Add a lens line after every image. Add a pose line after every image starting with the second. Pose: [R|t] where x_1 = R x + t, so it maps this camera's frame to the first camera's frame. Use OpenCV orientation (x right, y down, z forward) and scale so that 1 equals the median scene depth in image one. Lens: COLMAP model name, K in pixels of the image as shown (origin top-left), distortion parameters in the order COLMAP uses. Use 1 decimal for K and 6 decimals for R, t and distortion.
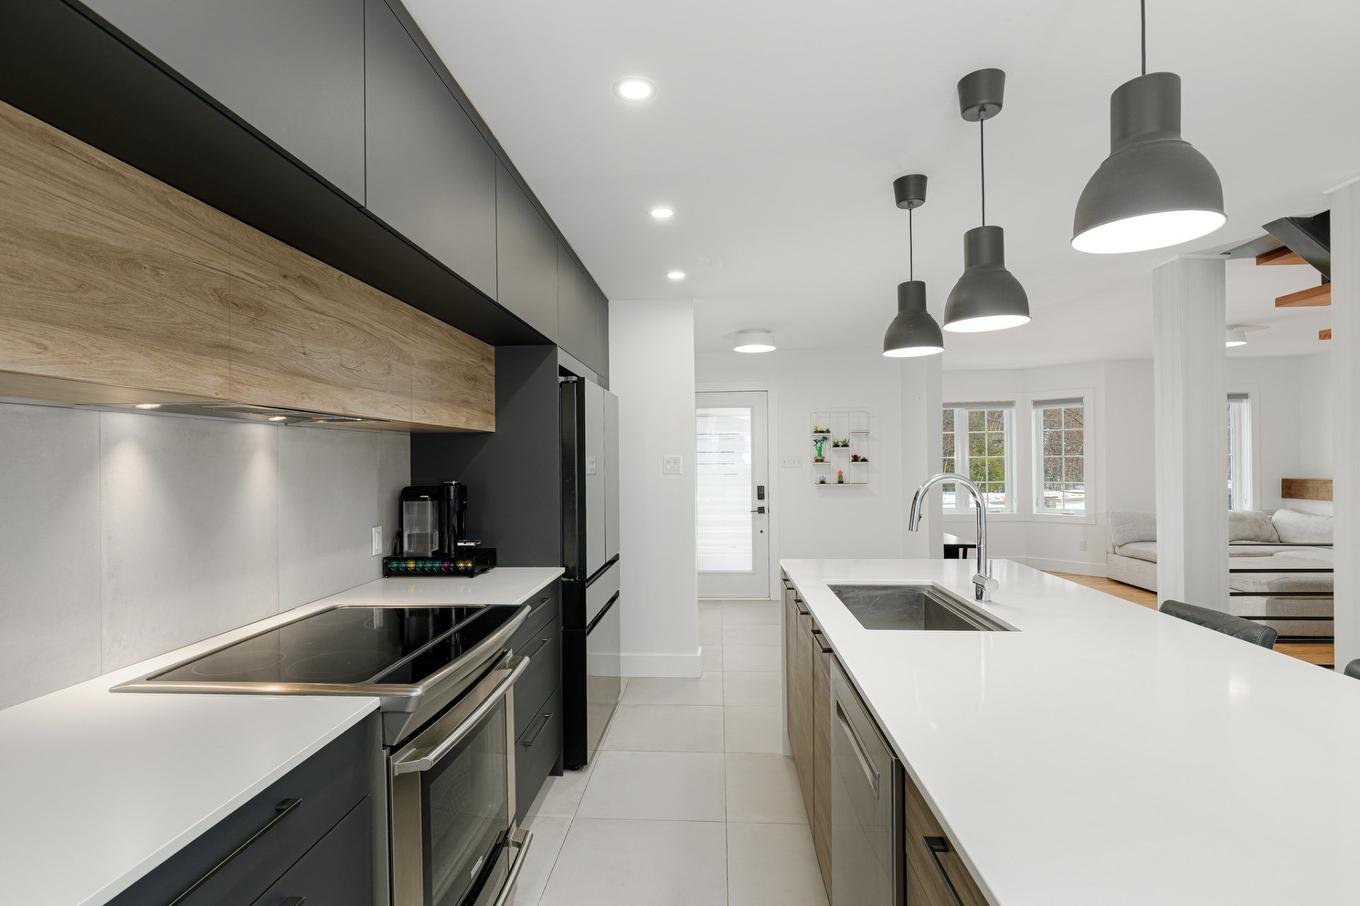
lens RADIAL K [[654.8, 0, 680.6], [0, 654.8, 454.0], [0, 0, 1]] dist [-0.001351, -0.000391]
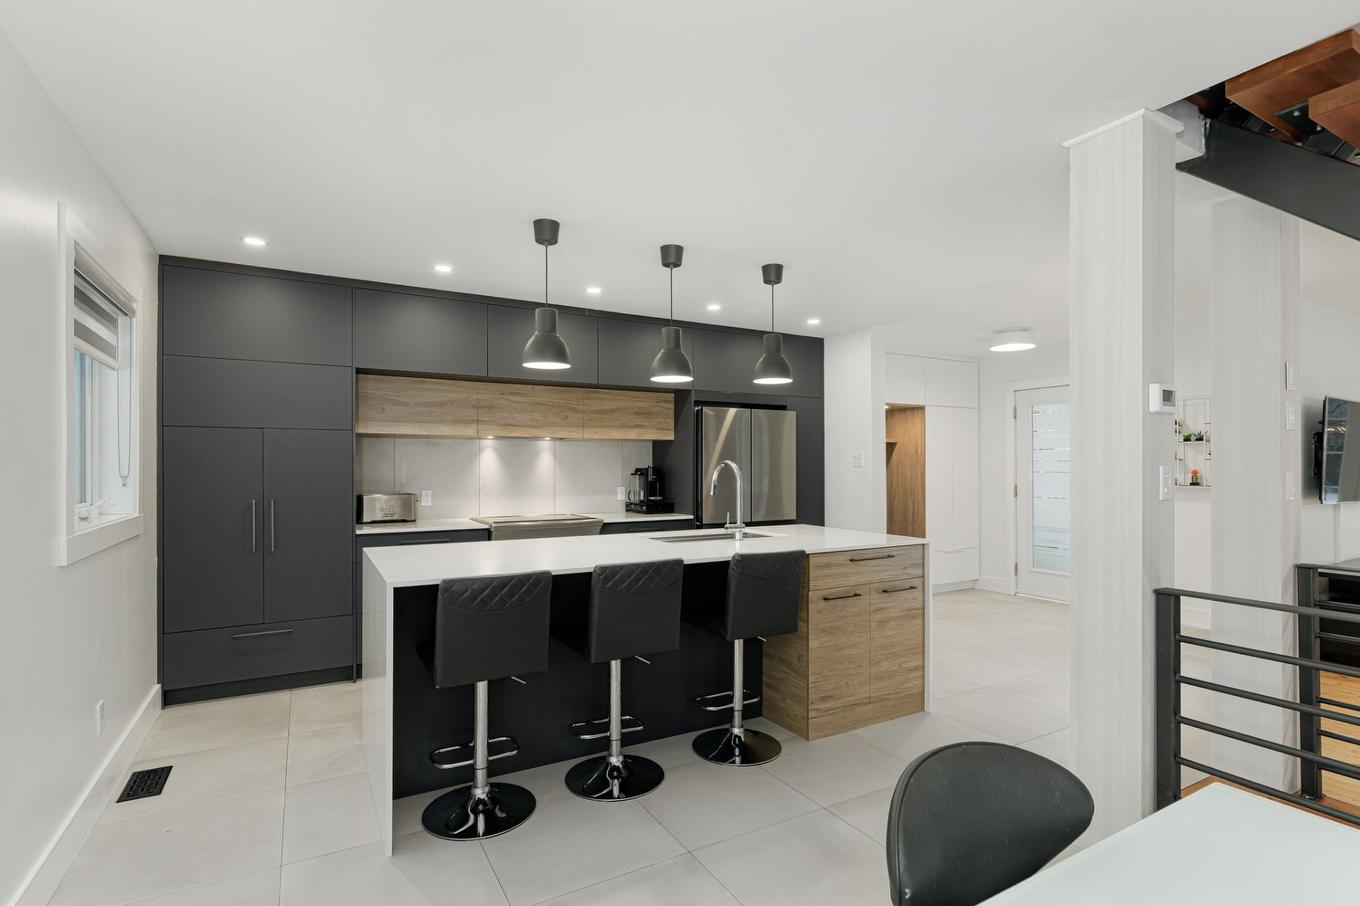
lens RADIAL K [[654.8, 0, 676.3], [0, 654.8, 460.0], [0, 0, 1]] dist [-0.001351, -0.000391]
pose [[0.585043, 0.003658, -0.810994, 1.730464], [0.004207, 0.999963, 0.007546, 0.014101], [0.810991, -0.007827, 0.585006, -0.103421]]
